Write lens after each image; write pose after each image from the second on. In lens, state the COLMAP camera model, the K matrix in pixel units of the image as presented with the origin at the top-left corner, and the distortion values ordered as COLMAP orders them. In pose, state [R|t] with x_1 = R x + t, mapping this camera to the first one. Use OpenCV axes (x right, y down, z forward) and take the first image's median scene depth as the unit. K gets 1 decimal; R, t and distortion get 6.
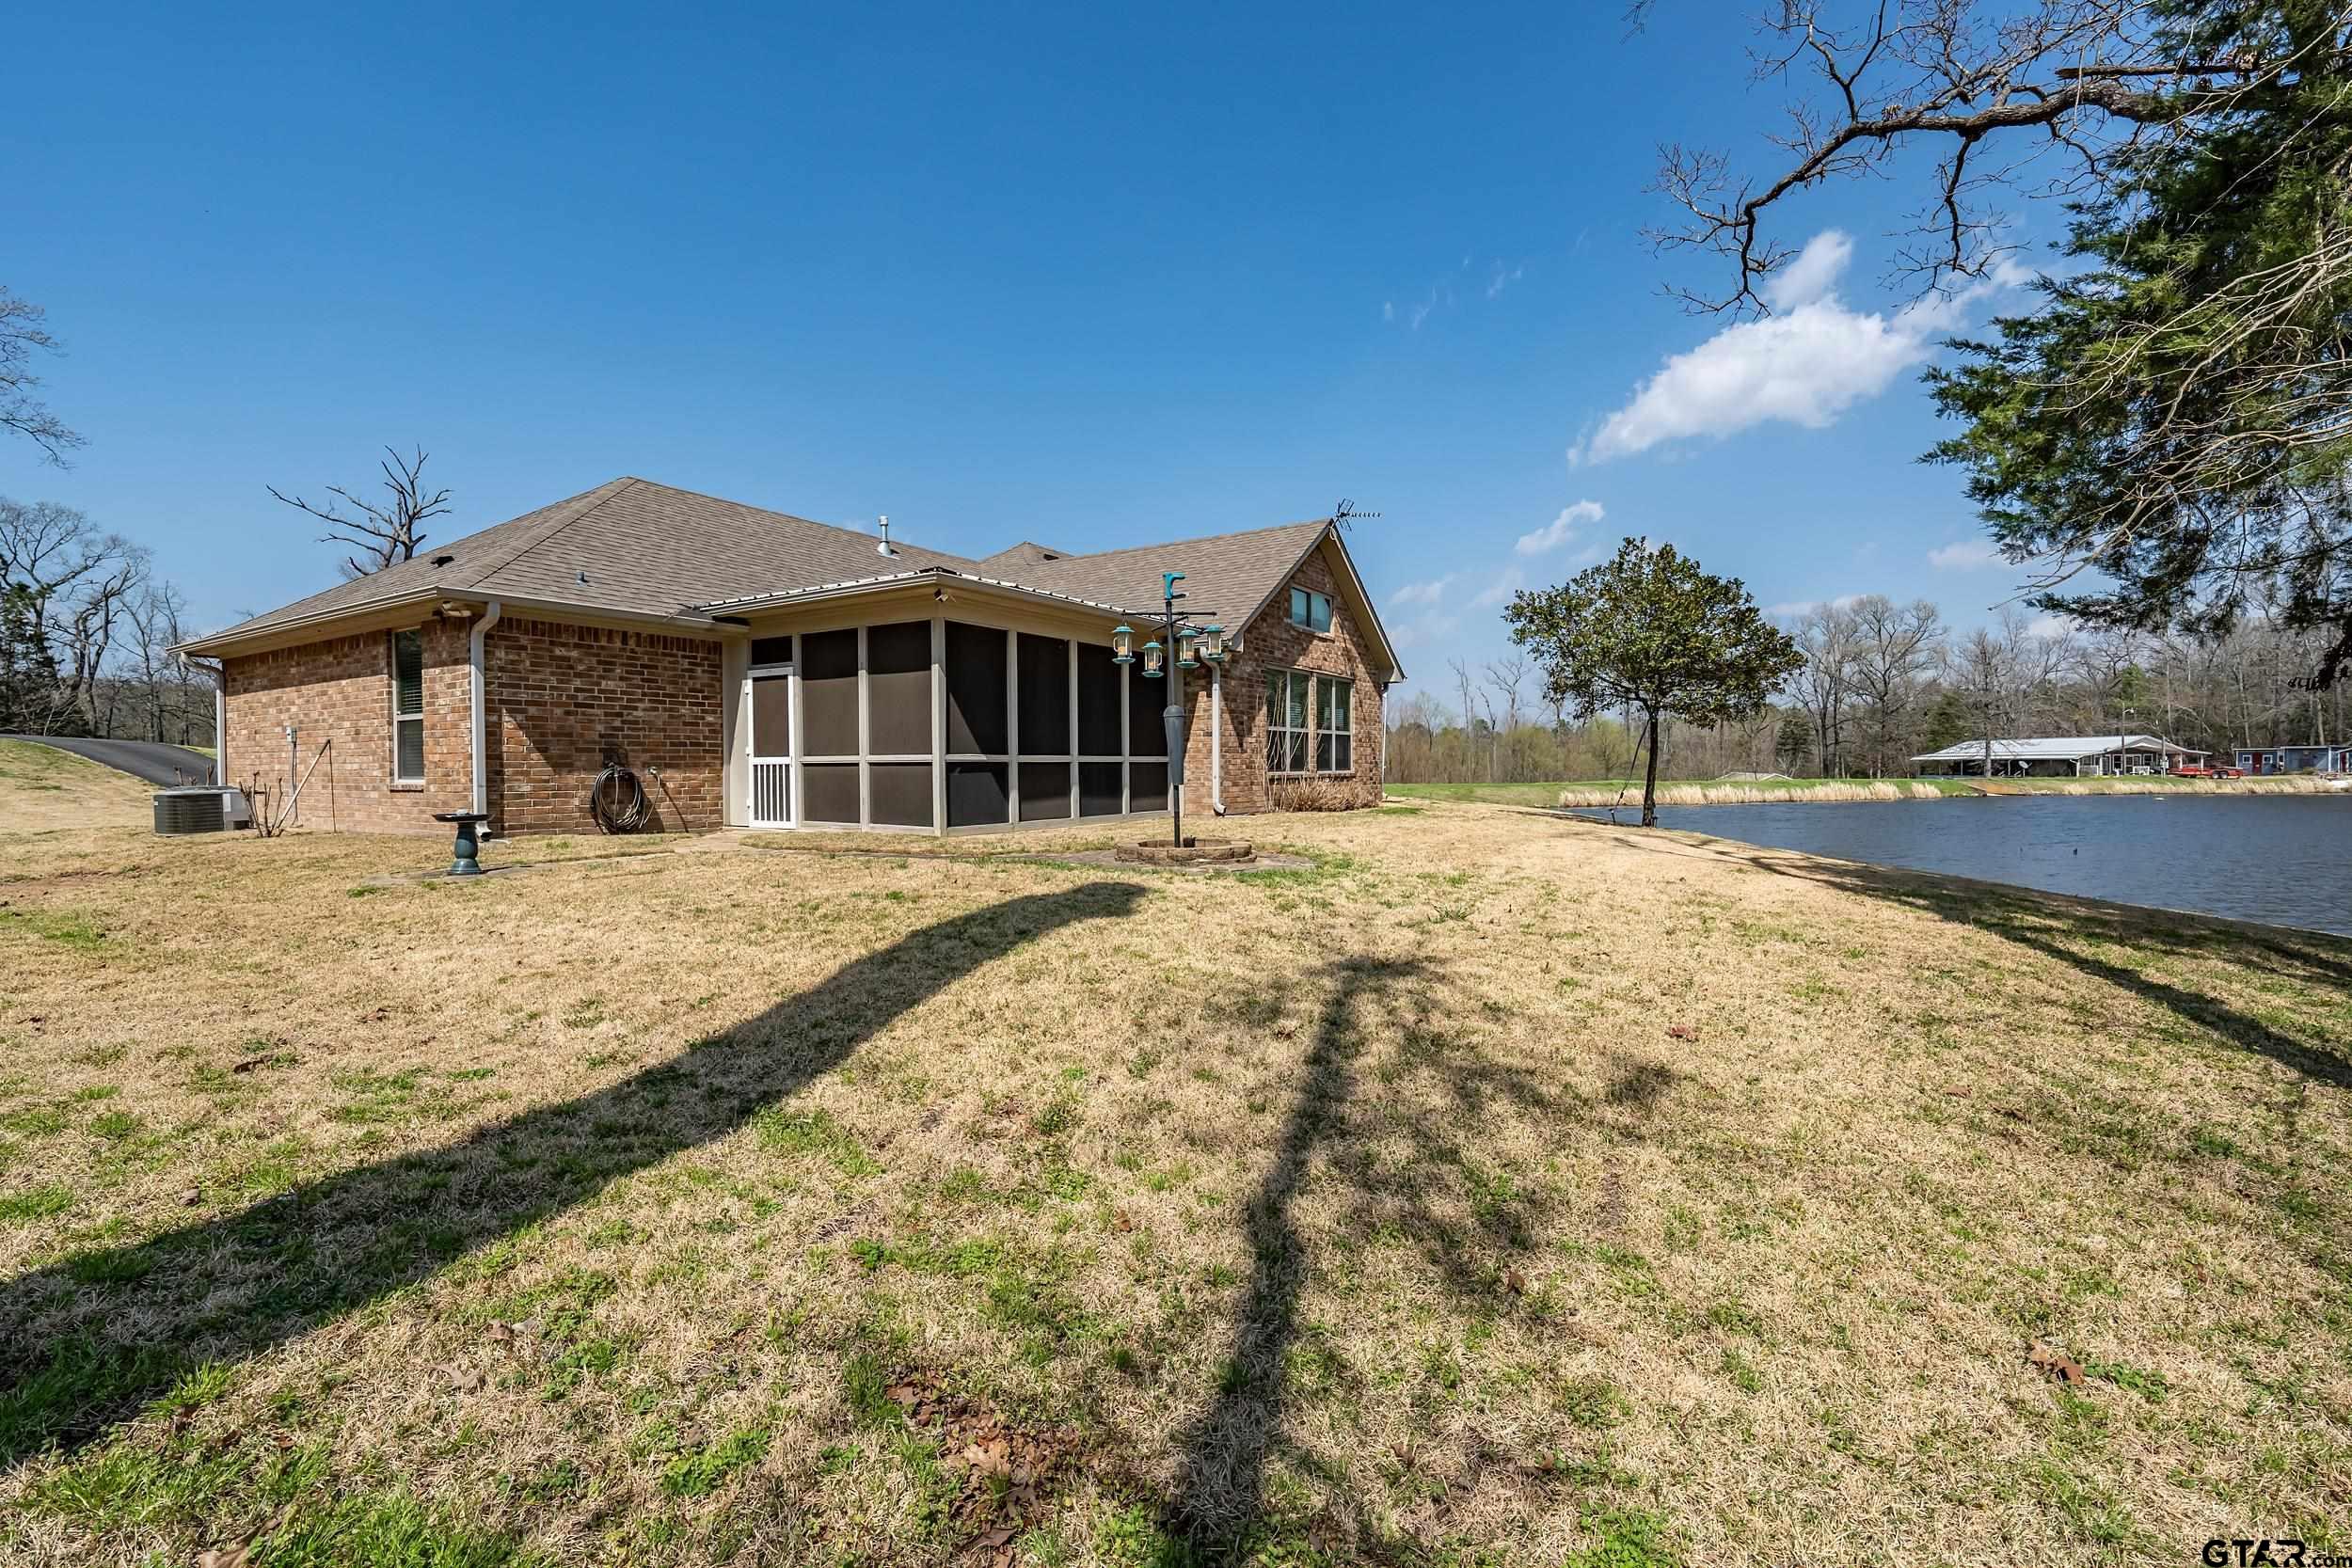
lens RADIAL K [[981.4, 0, 1174.4], [0, 981.4, 741.3], [0, 0, 1]] dist [-0.000751, -0.000037]
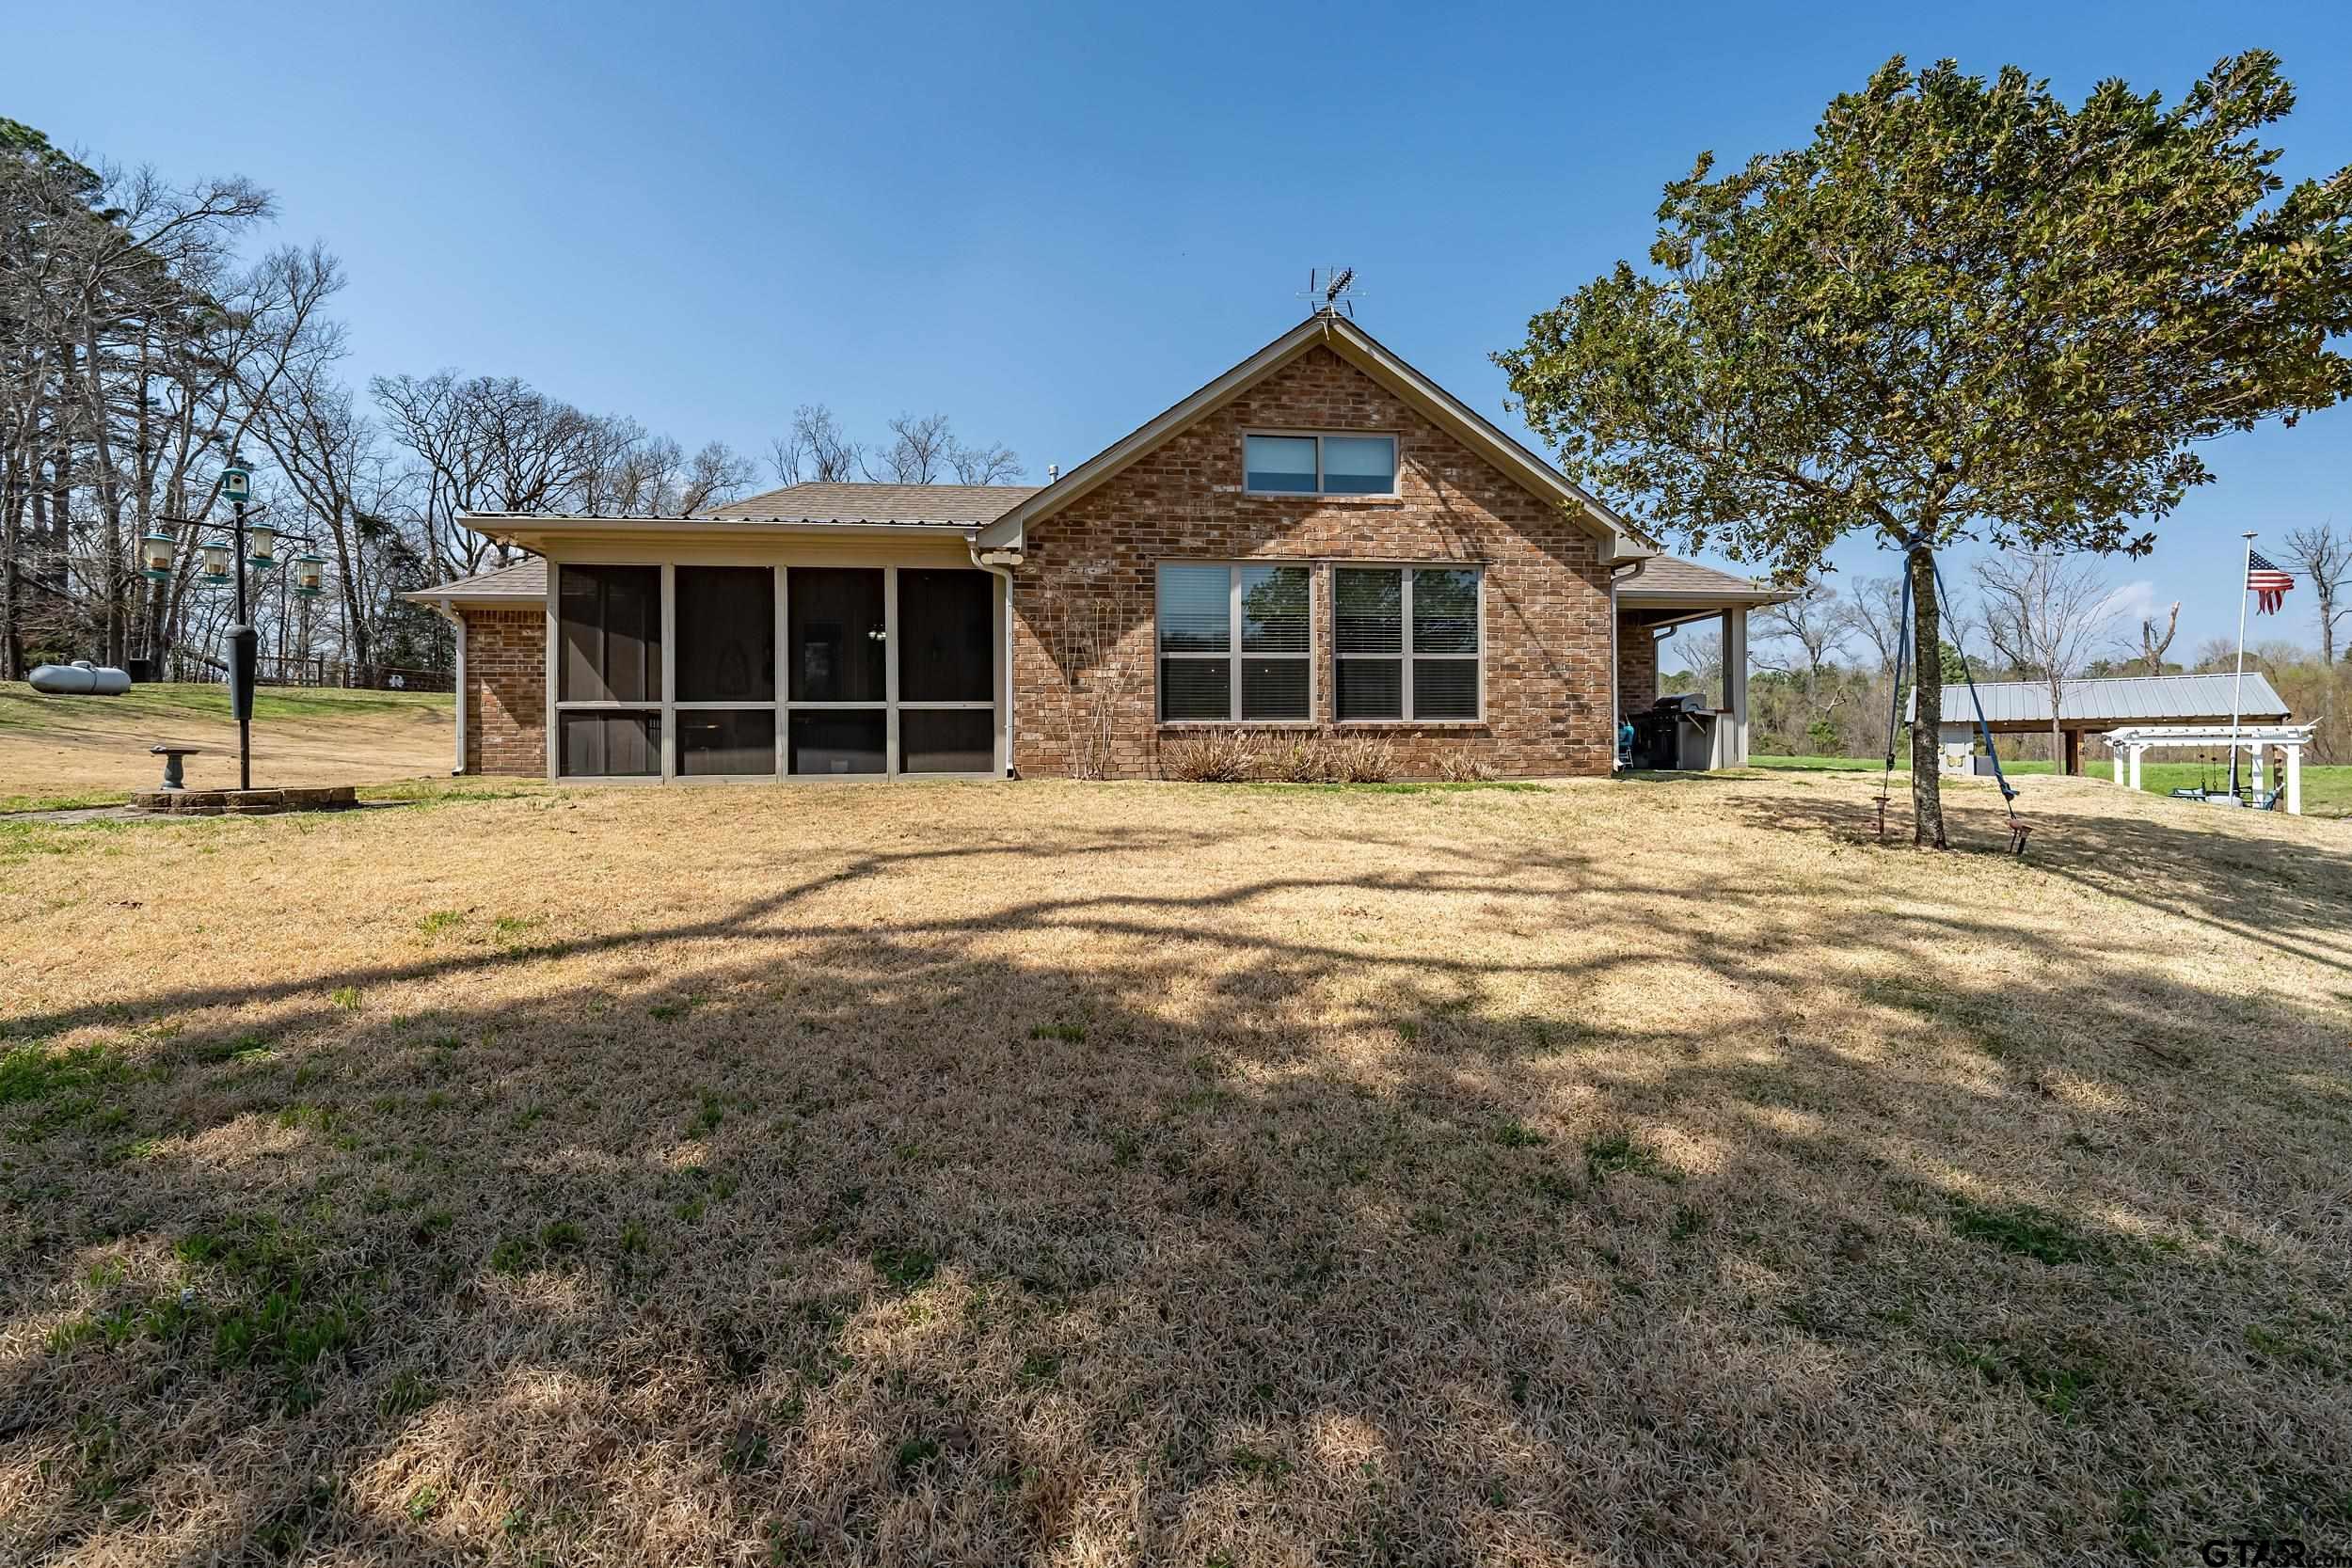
lens RADIAL K [[981.4, 0, 1174.4], [0, 981.4, 741.3], [0, 0, 1]] dist [-0.000751, -0.000037]
pose [[0.634639, -0.006394, -0.772782, 0.667130], [0.023305, 0.999669, 0.010868, 0.041142], [0.772457, -0.024907, 0.634578, 0.627115]]
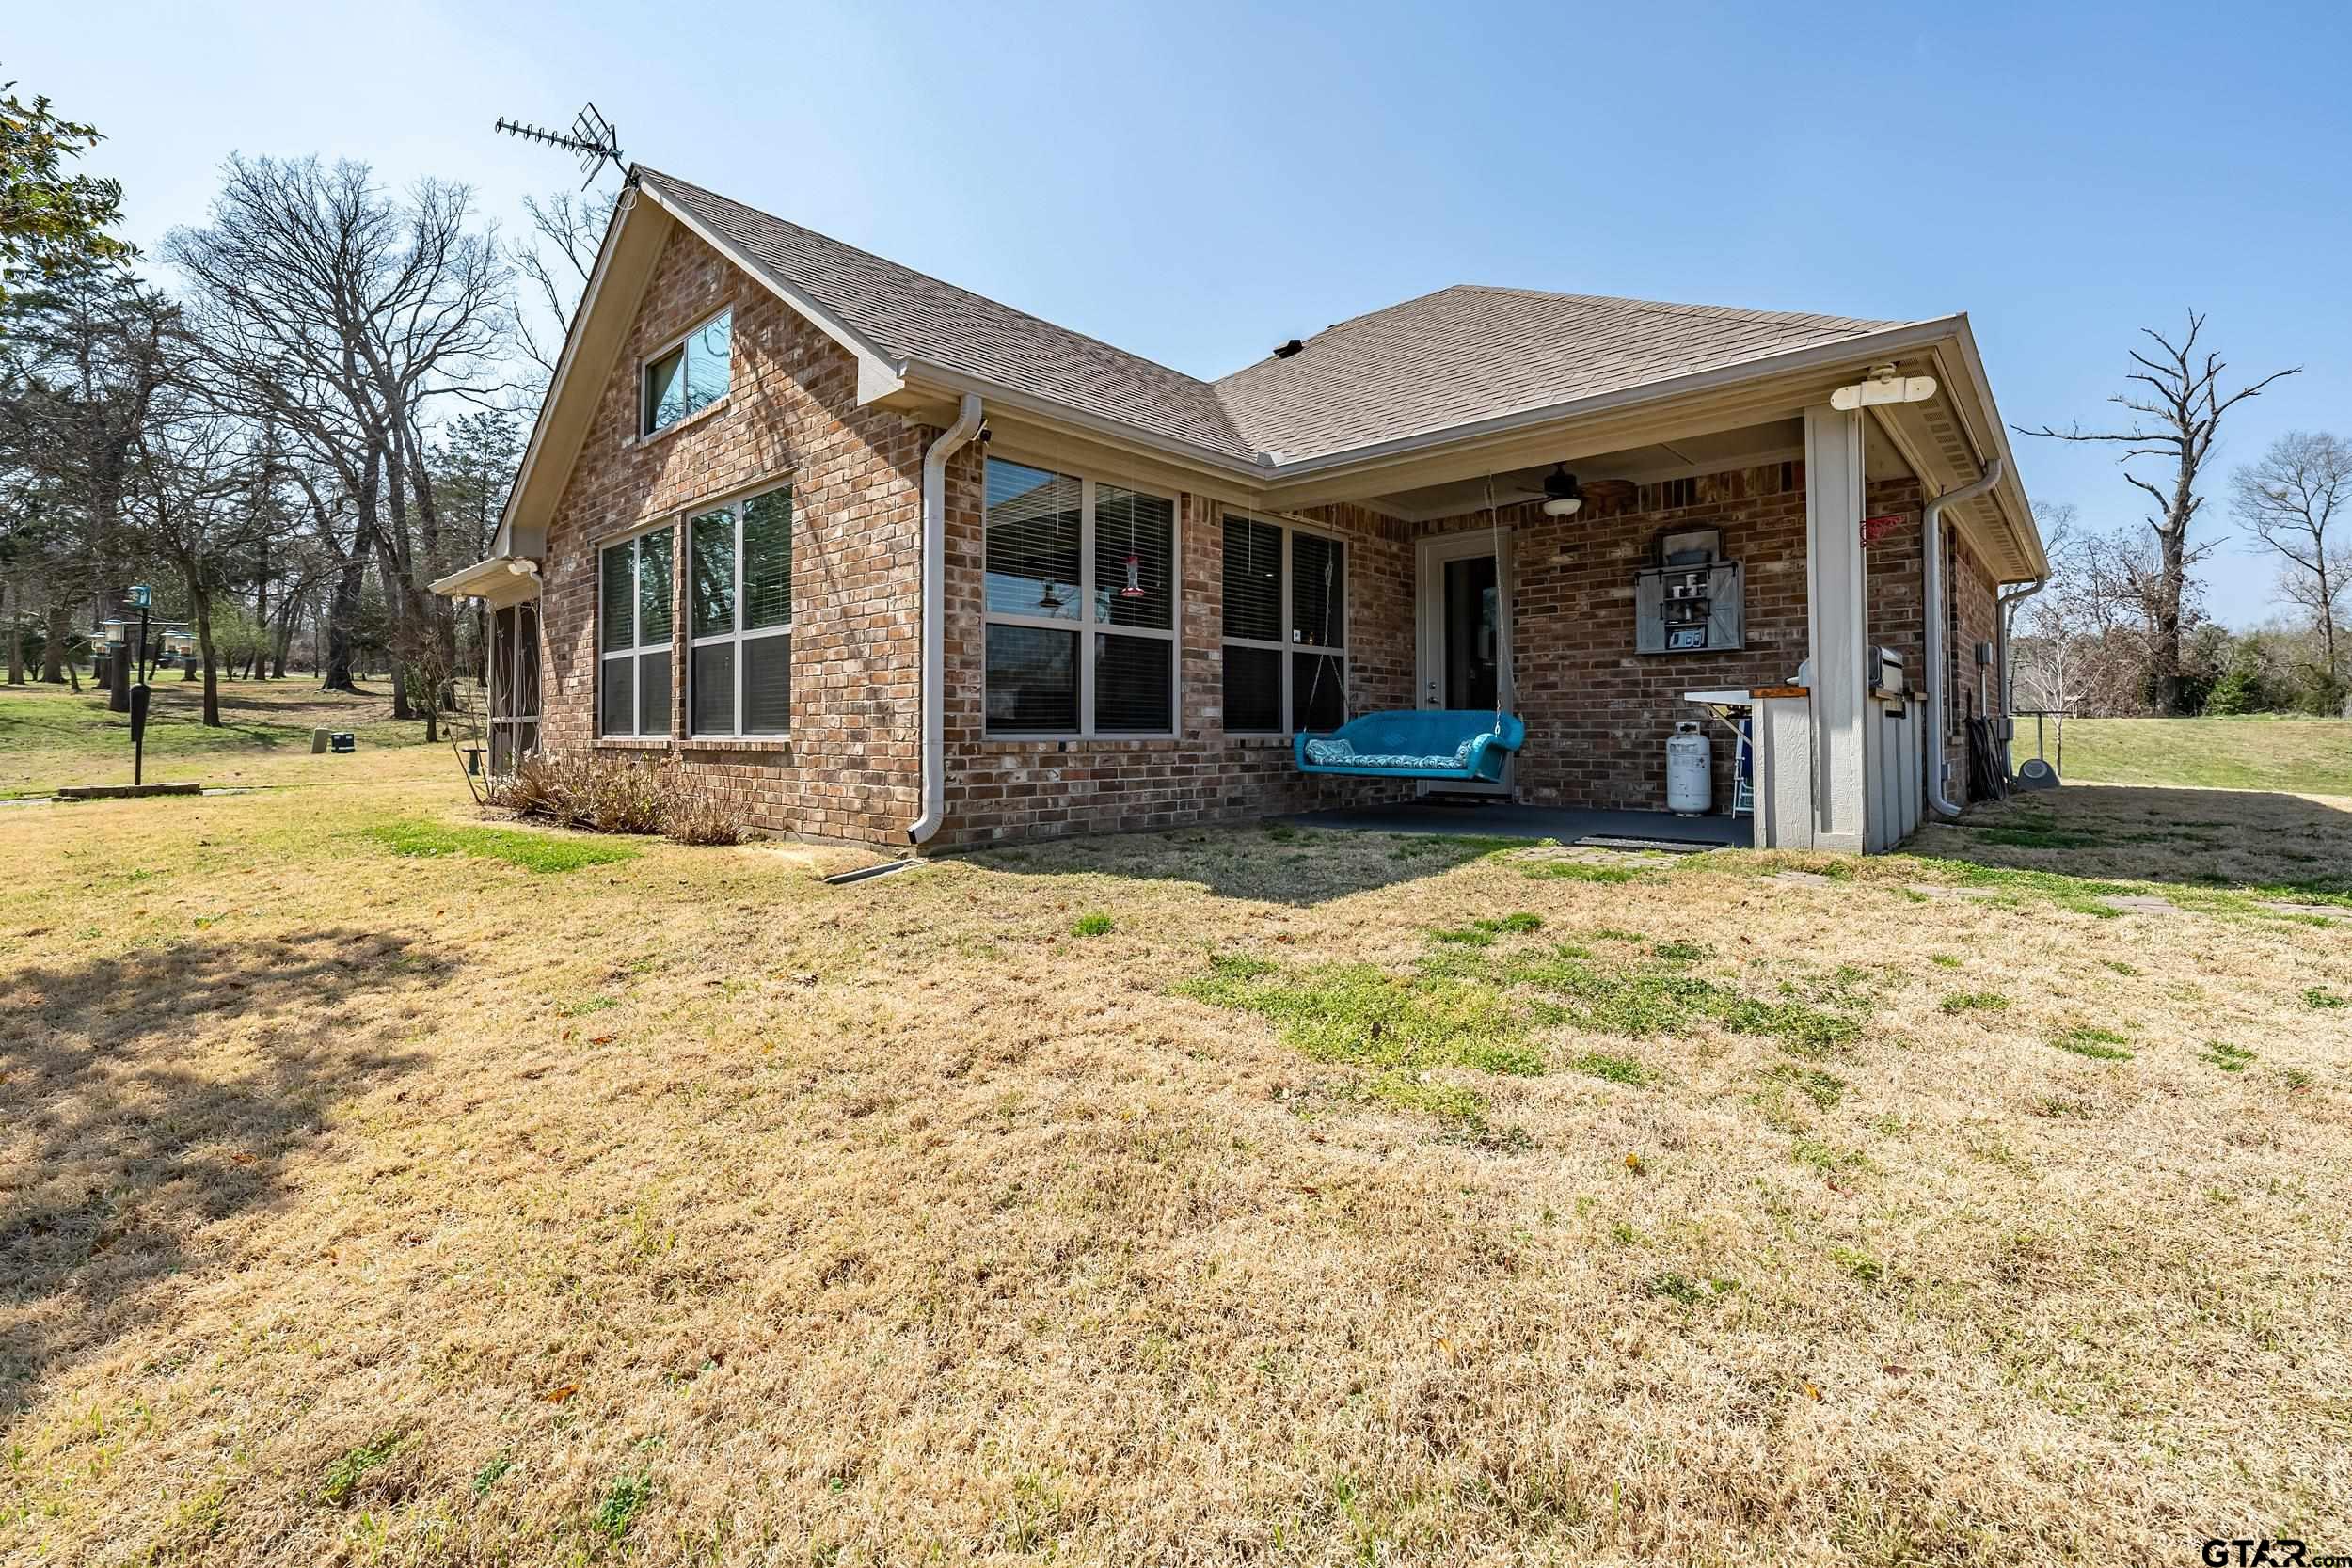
lens RADIAL K [[981.4, 0, 1174.4], [0, 981.4, 741.3], [0, 0, 1]] dist [-0.000751, -0.000037]
pose [[-0.144906, -0.010167, -0.989393, 0.650610], [0.010237, 0.999878, -0.011774, 0.048017], [0.989392, -0.011835, -0.144785, 1.526890]]
